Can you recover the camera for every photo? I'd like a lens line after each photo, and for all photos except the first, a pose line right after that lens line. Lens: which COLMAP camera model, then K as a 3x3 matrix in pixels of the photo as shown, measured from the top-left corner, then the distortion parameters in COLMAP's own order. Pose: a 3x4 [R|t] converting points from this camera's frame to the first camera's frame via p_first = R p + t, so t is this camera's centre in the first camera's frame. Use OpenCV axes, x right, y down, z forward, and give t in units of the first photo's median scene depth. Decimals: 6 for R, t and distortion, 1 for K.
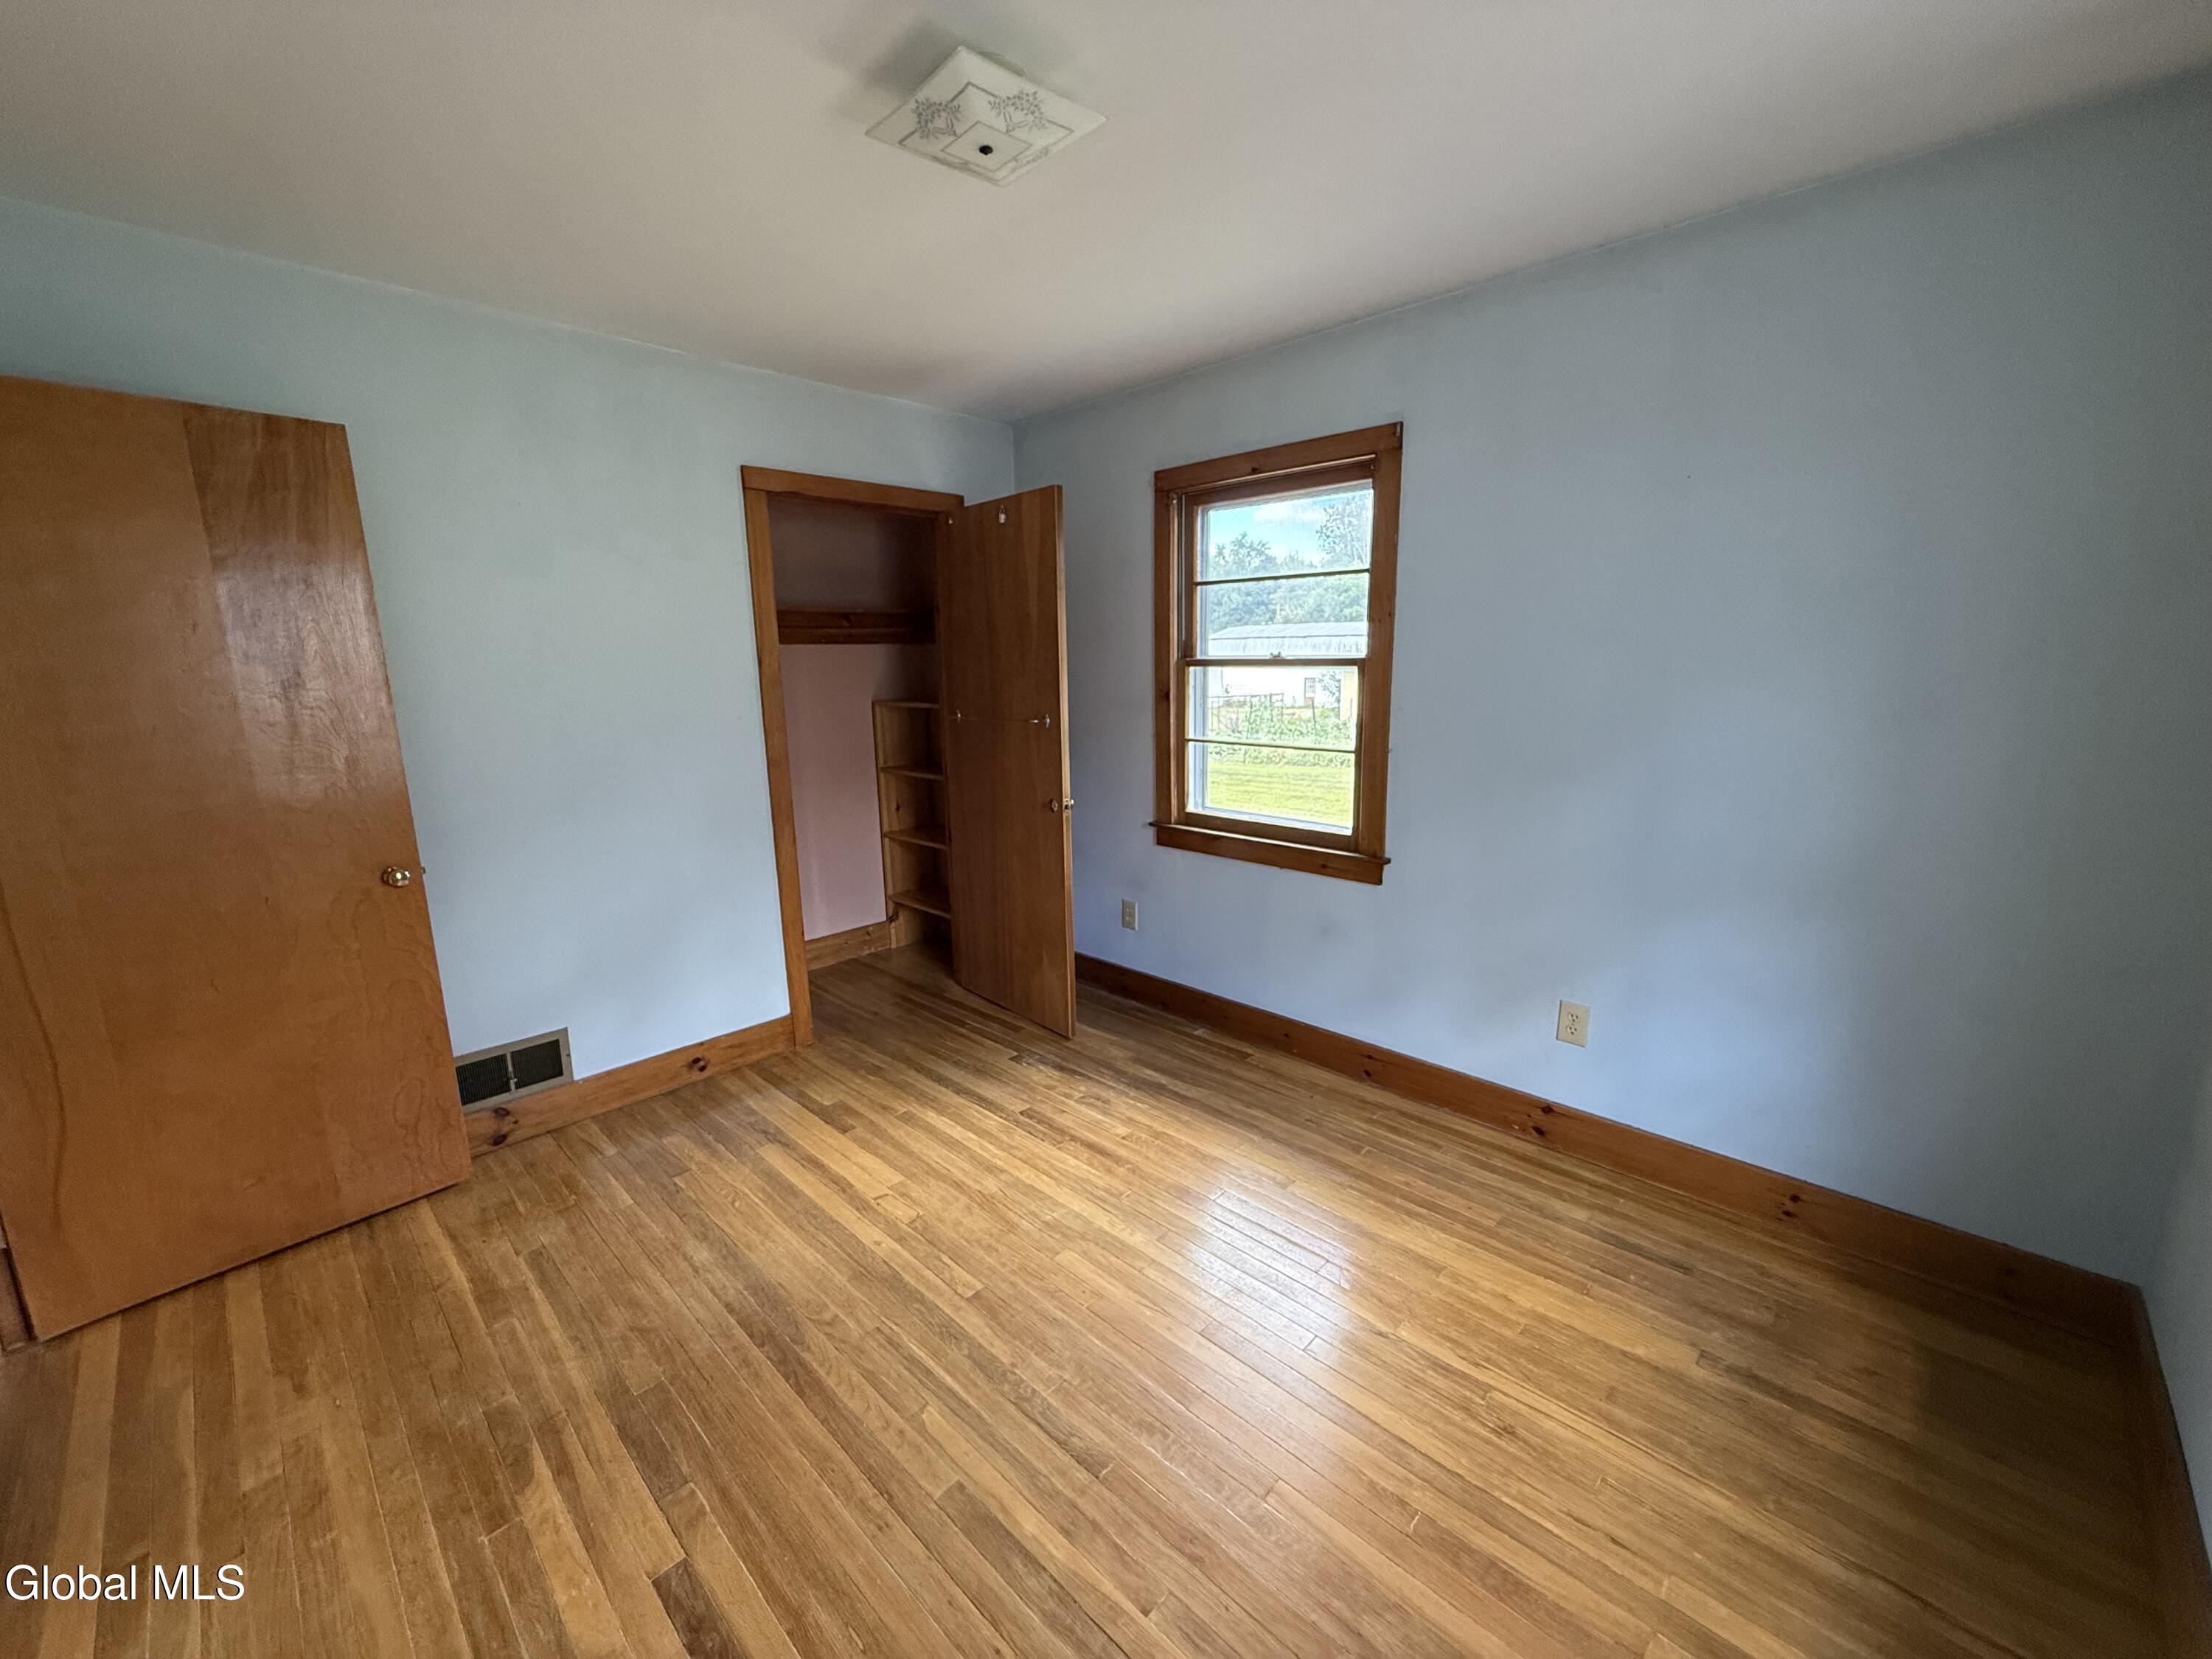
lens RADIAL K [[882.6, 0, 1095.2], [0, 882.6, 841.1], [0, 0, 1]] dist [0.001976, 0.000268]
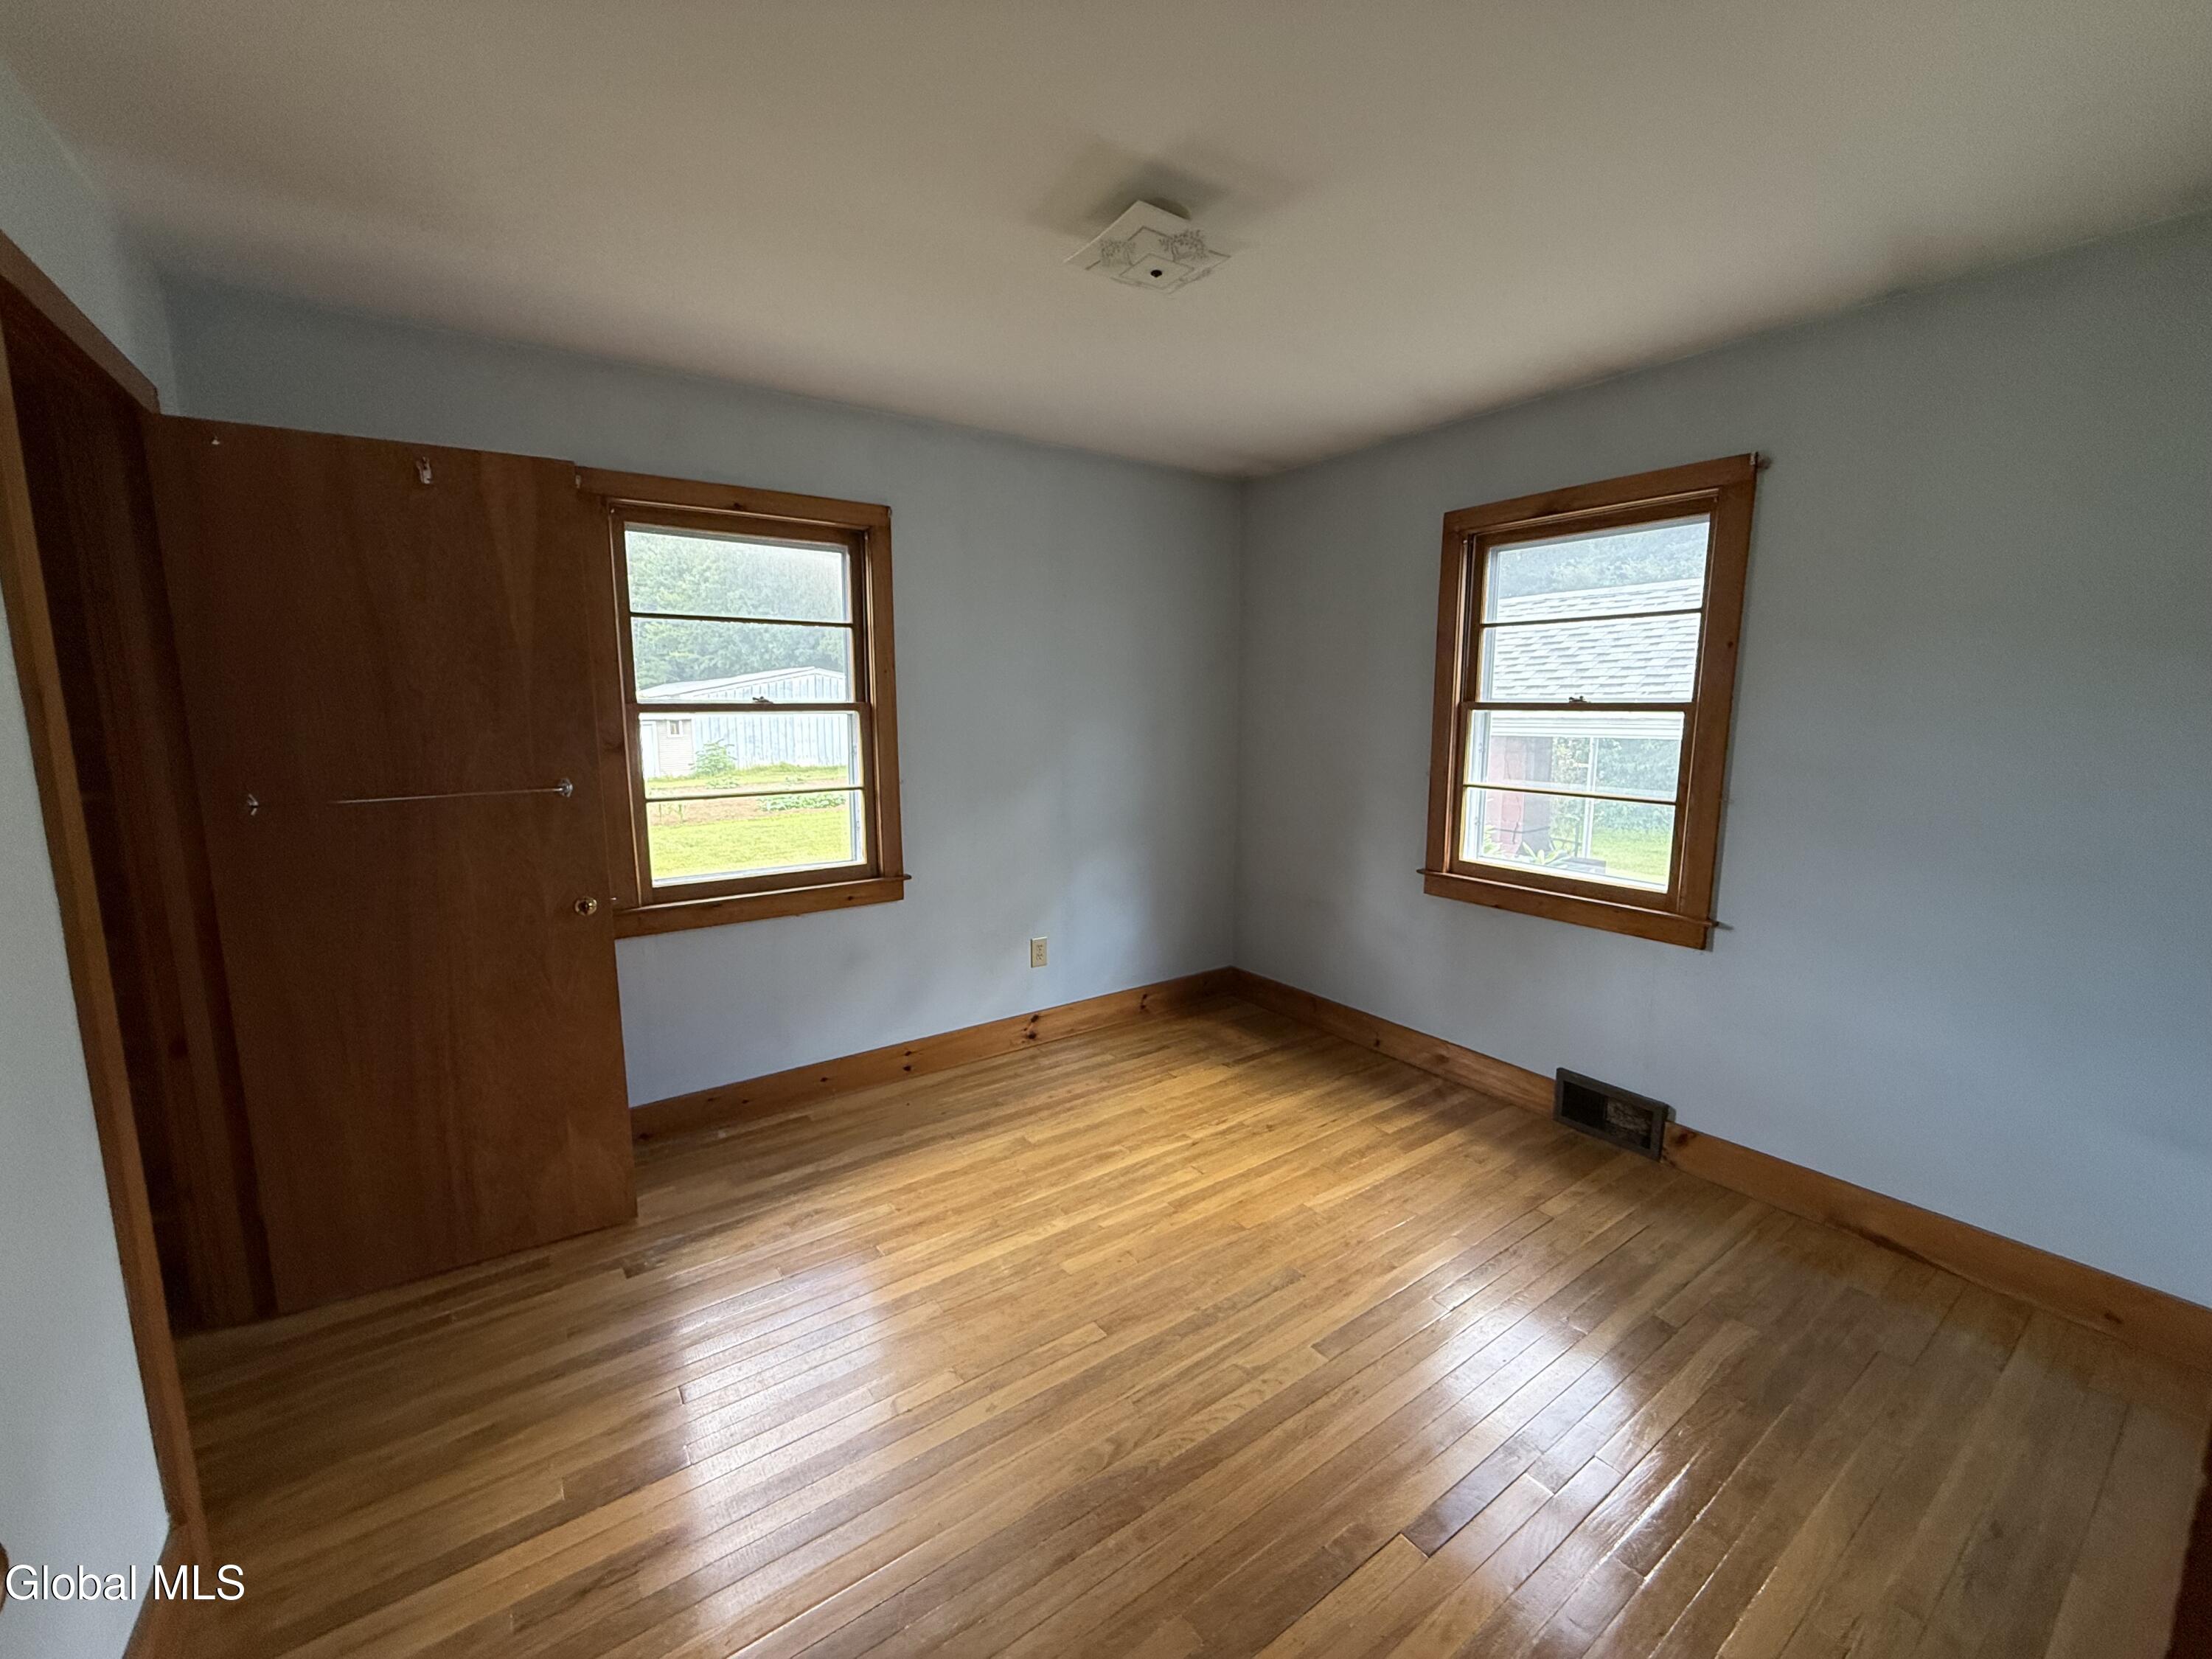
lens RADIAL K [[882.6, 0, 1103.1], [0, 882.6, 841.7], [0, 0, 1]] dist [0.001976, 0.000268]
pose [[0.176866, -0.137802, 0.974541, -0.855251], [0.204692, 0.973651, 0.100527, -0.098755], [-0.962715, 0.181701, 0.200412, 0.585755]]
